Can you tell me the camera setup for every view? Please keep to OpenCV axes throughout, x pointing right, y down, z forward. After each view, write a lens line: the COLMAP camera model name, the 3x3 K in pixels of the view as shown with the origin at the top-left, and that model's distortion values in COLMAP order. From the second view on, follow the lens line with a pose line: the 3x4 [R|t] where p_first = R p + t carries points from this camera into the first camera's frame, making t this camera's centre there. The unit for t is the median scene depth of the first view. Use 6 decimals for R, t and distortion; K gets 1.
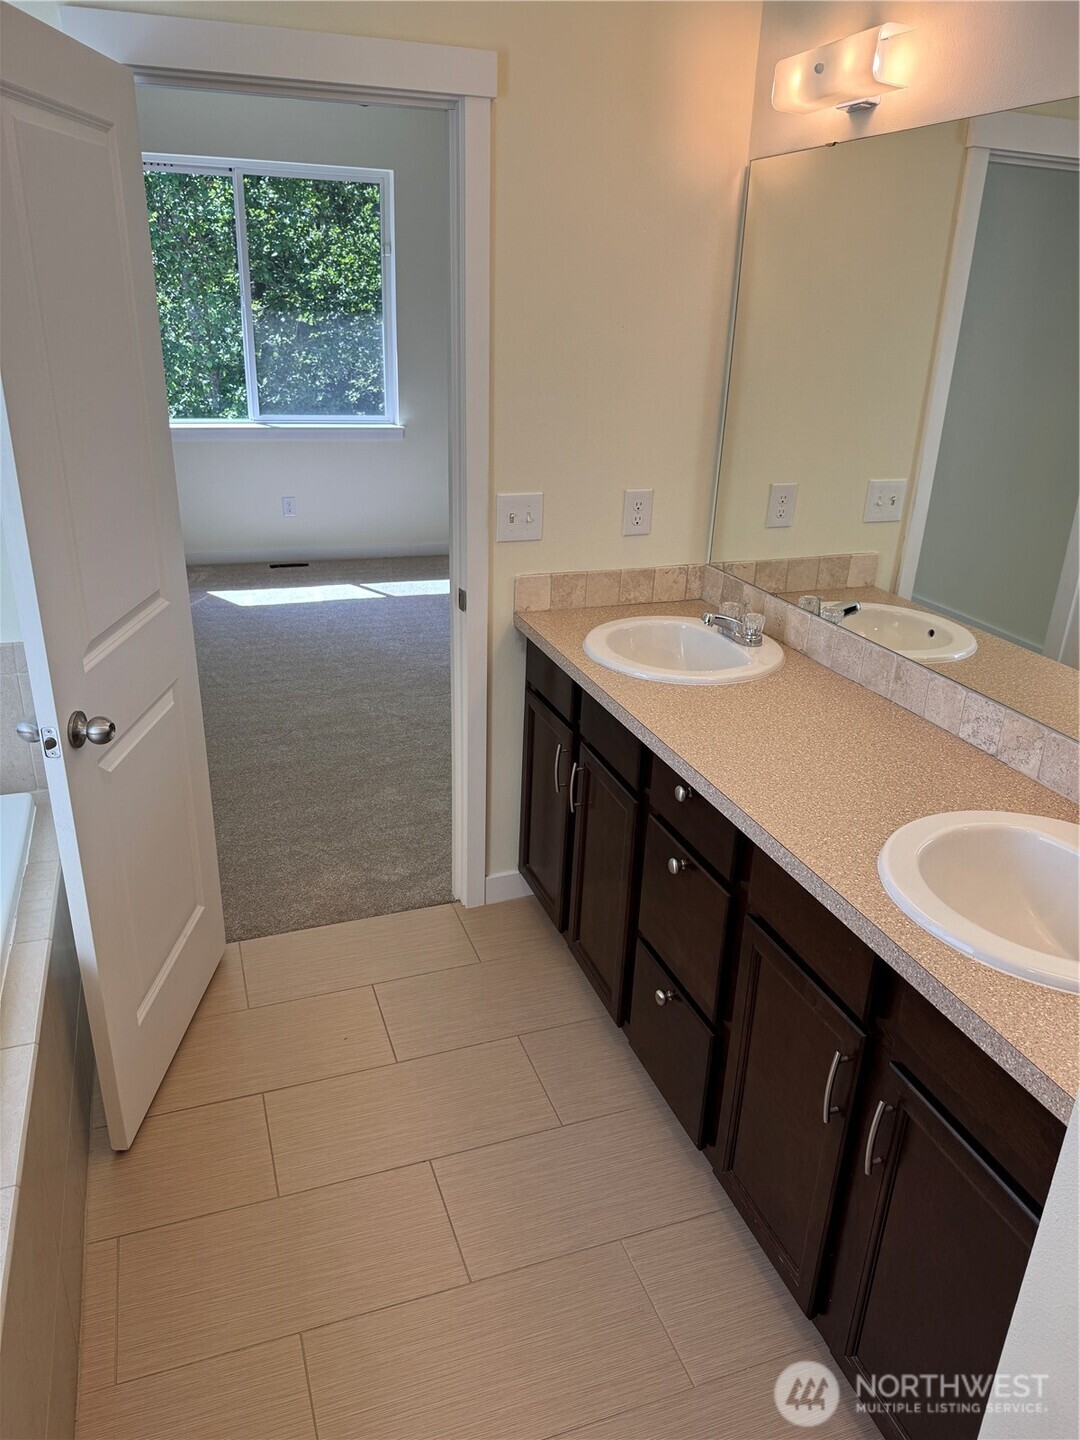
lens RADIAL K [[1021.5, 0, 541.4], [0, 1021.5, 713.5], [0, 0, 1]] dist [0.169335, -0.251084]
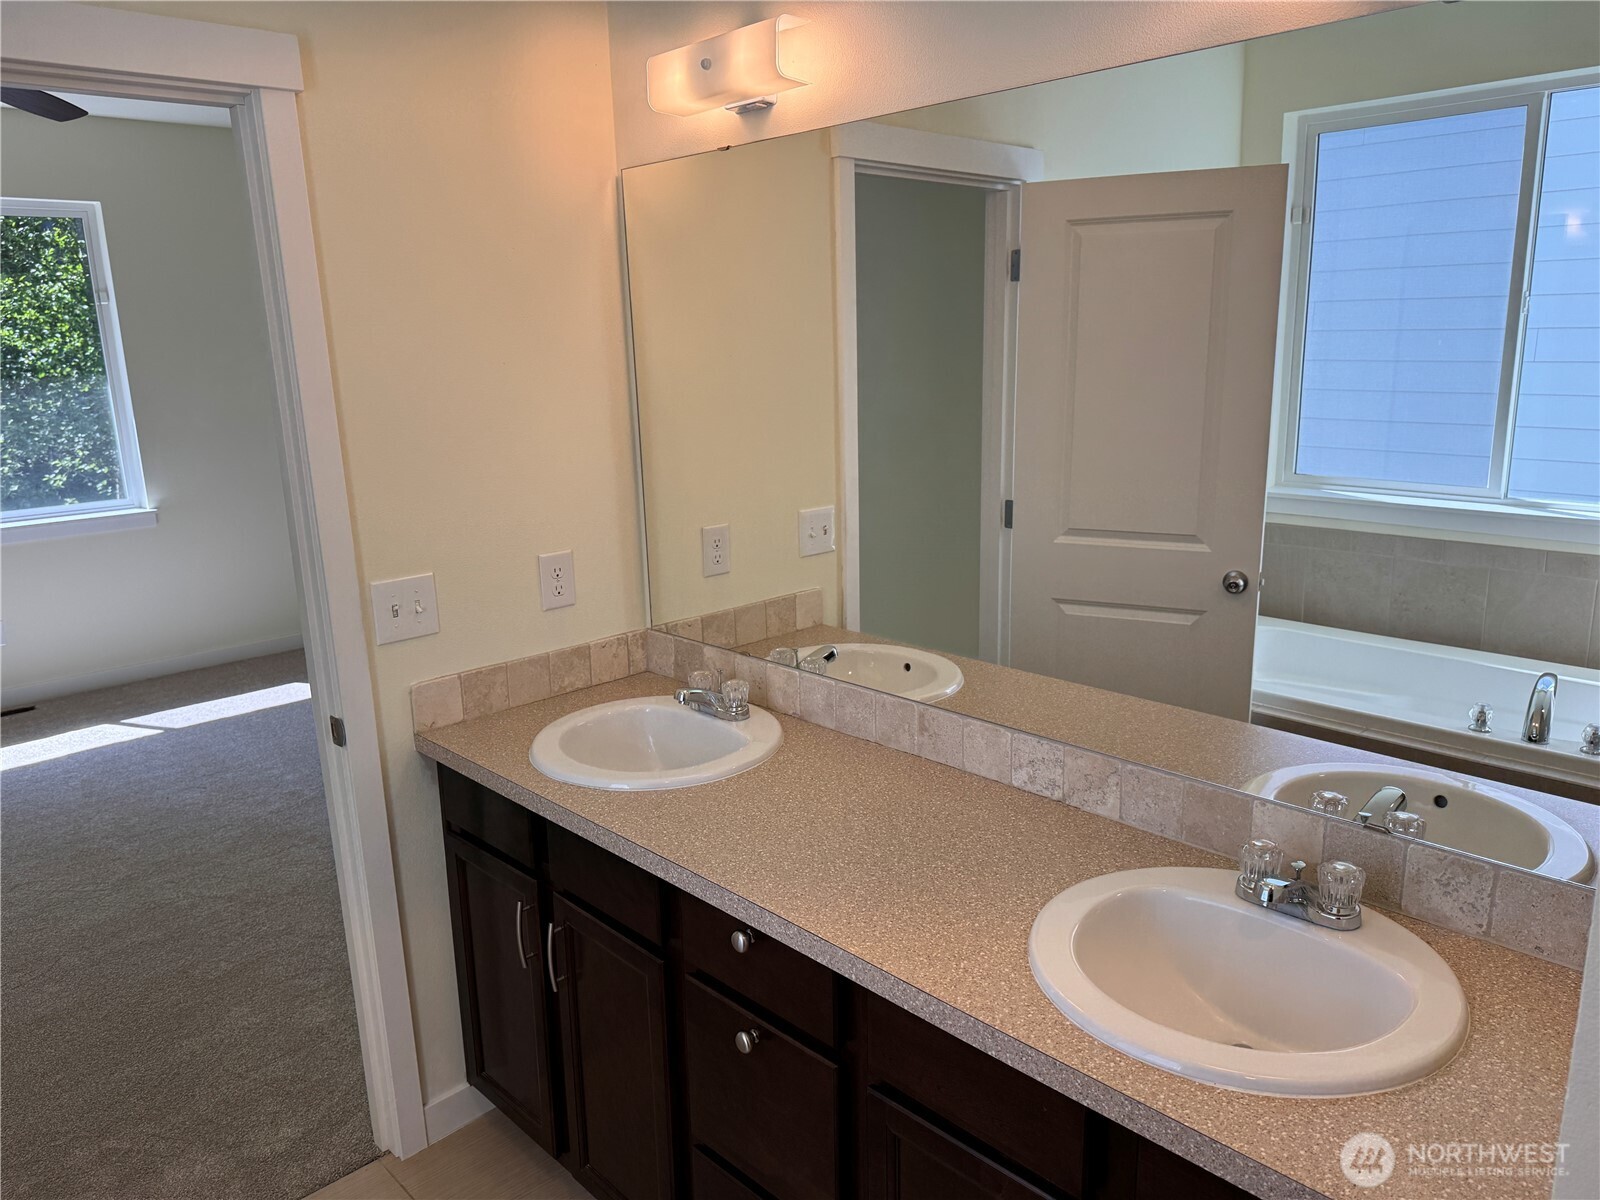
lens RADIAL K [[1128.5, 0, 800.9], [0, 1128.5, 610.6], [0, 0, 1]] dist [0.062322, -0.093088]
pose [[0.909929, -0.151786, 0.385993, -0.079135], [0.204367, 0.973896, -0.098798, -0.049690], [-0.360921, 0.168783, 0.917196, 0.143221]]
